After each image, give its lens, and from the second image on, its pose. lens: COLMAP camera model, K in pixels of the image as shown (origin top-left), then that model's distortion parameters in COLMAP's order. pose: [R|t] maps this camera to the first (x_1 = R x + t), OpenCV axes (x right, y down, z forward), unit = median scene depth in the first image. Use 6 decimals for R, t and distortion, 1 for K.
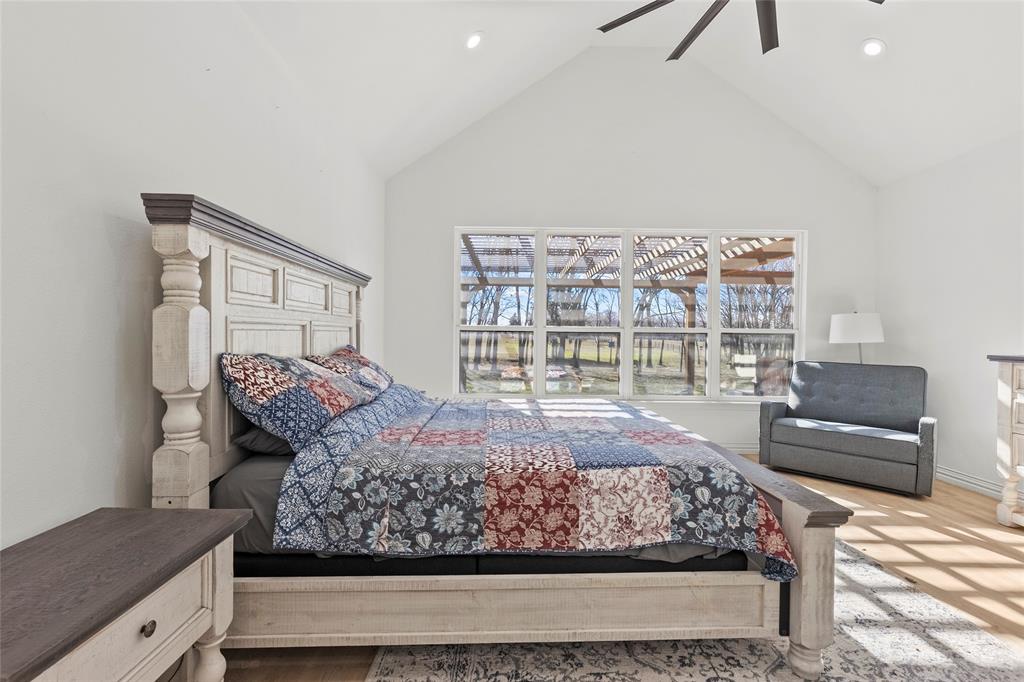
lens RADIAL K [[464.1, 0, 512.0], [0, 464.1, 341.0], [0, 0, 1]] dist [0.002654, -0.000619]
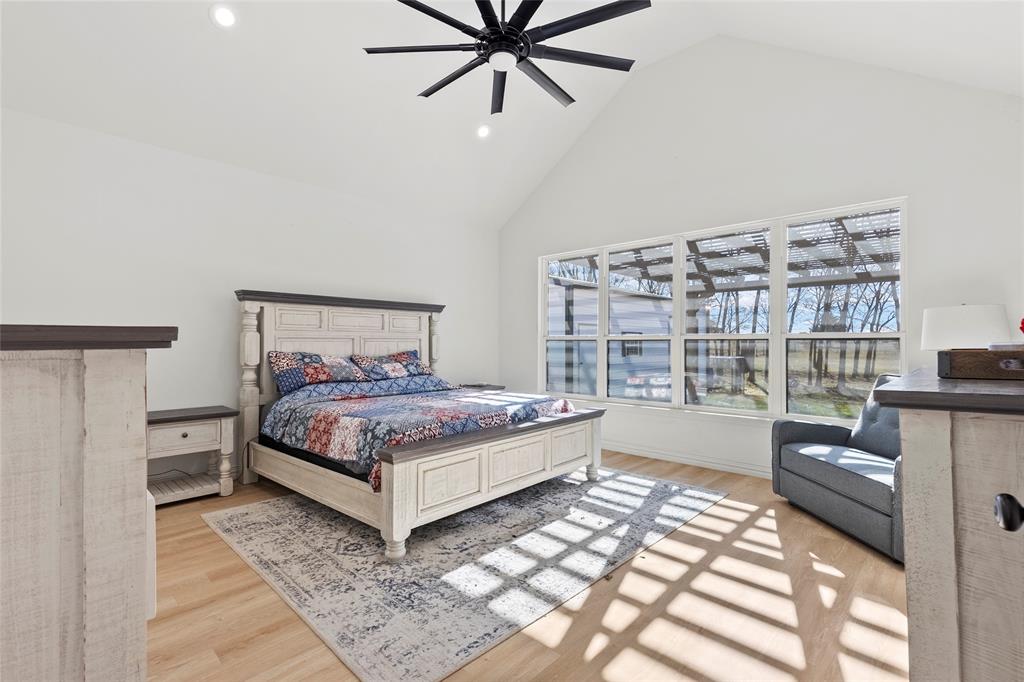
lens RADIAL K [[464.1, 0, 512.0], [0, 464.1, 341.0], [0, 0, 1]] dist [0.002654, -0.000619]
pose [[0.726504, -0.012529, -0.687048, 1.311705], [-0.003547, 0.999752, -0.021983, 0.014894], [0.687153, 0.018407, 0.726280, 0.093024]]
